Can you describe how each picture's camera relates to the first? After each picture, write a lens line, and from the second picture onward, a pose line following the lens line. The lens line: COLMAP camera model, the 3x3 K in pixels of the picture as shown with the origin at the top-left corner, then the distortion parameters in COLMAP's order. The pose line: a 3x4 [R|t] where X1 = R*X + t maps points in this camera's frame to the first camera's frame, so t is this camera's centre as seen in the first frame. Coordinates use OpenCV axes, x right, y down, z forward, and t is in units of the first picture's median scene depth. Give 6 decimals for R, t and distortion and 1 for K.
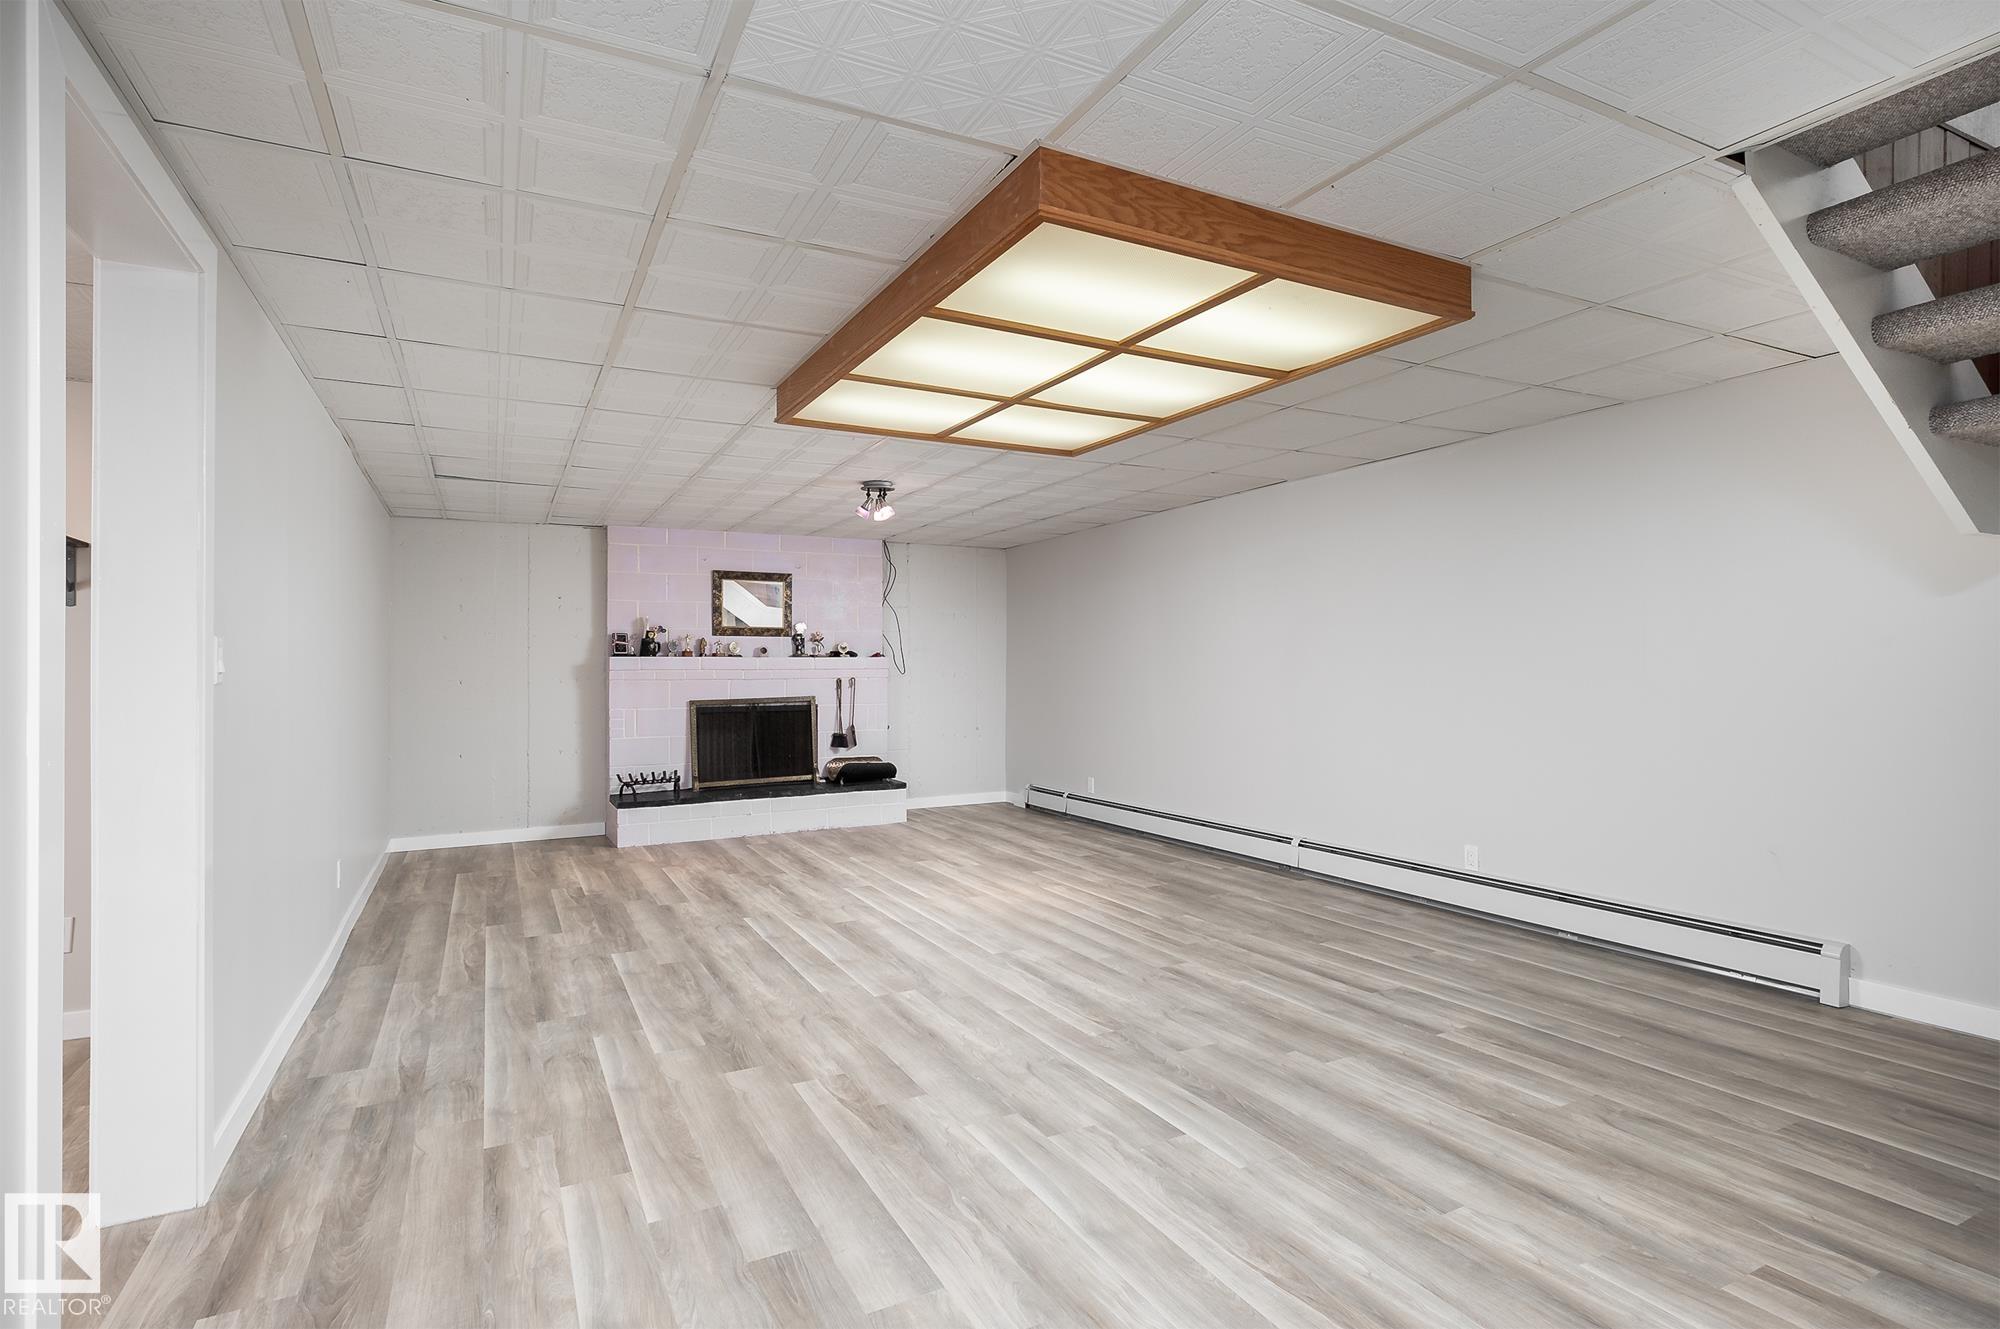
lens RADIAL K [[985.1, 0, 994.9], [0, 985.1, 664.6], [0, 0, 1]] dist [-0.000417, -0.000169]
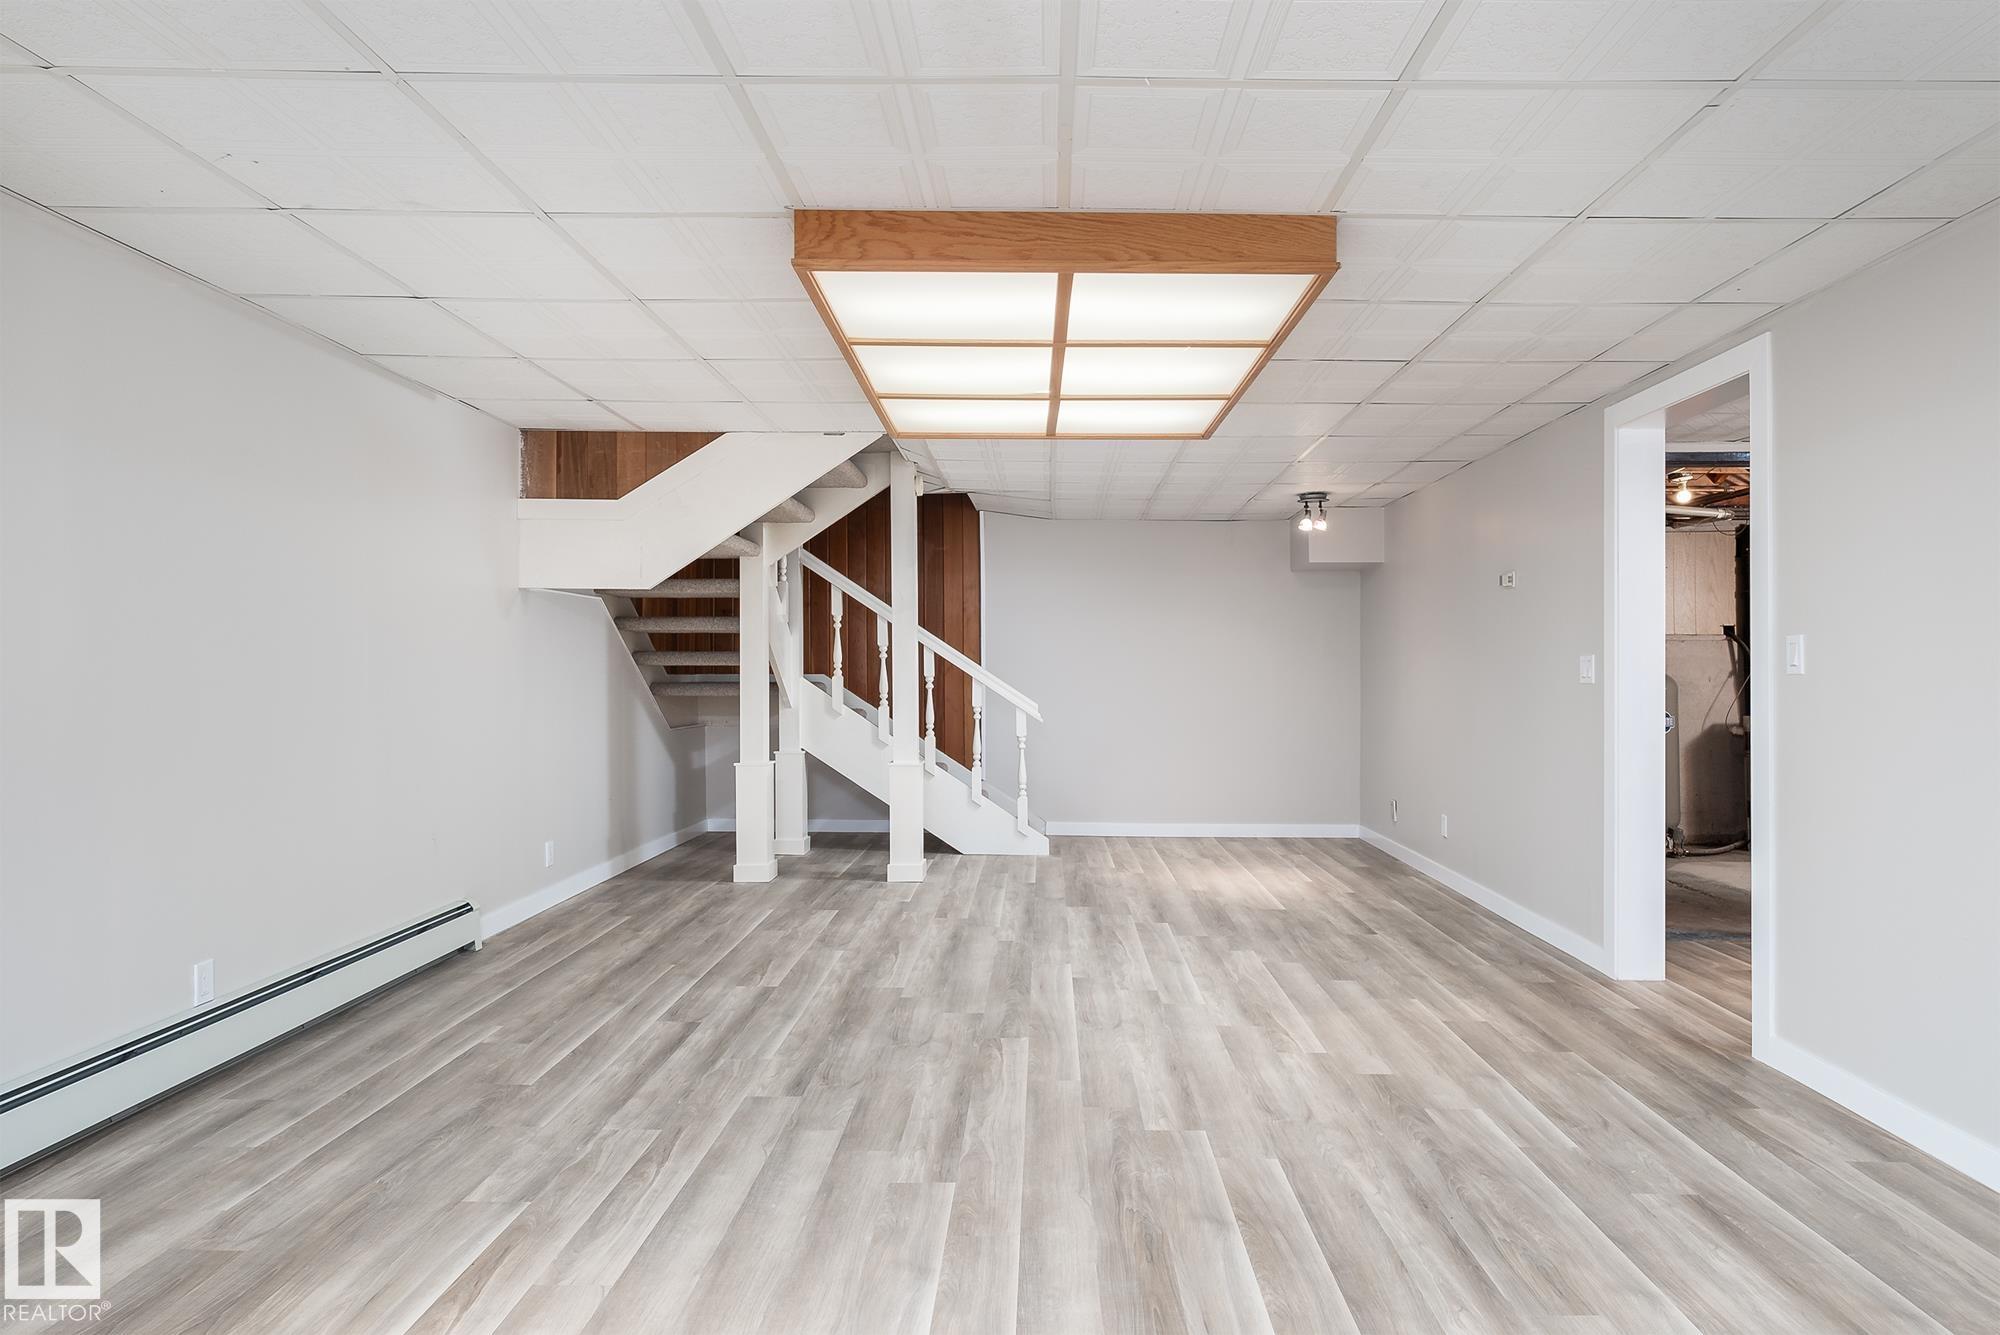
lens RADIAL K [[1059.1, 0, 1003.7], [0, 1059.1, 669.7], [0, 0, 1]] dist [0.000439, -0.000584]
pose [[-0.866685, 0.003823, 0.498840, -0.422281], [-0.000075, 0.999970, -0.007794, 0.000899], [-0.498855, -0.006792, -0.866659, 1.923924]]
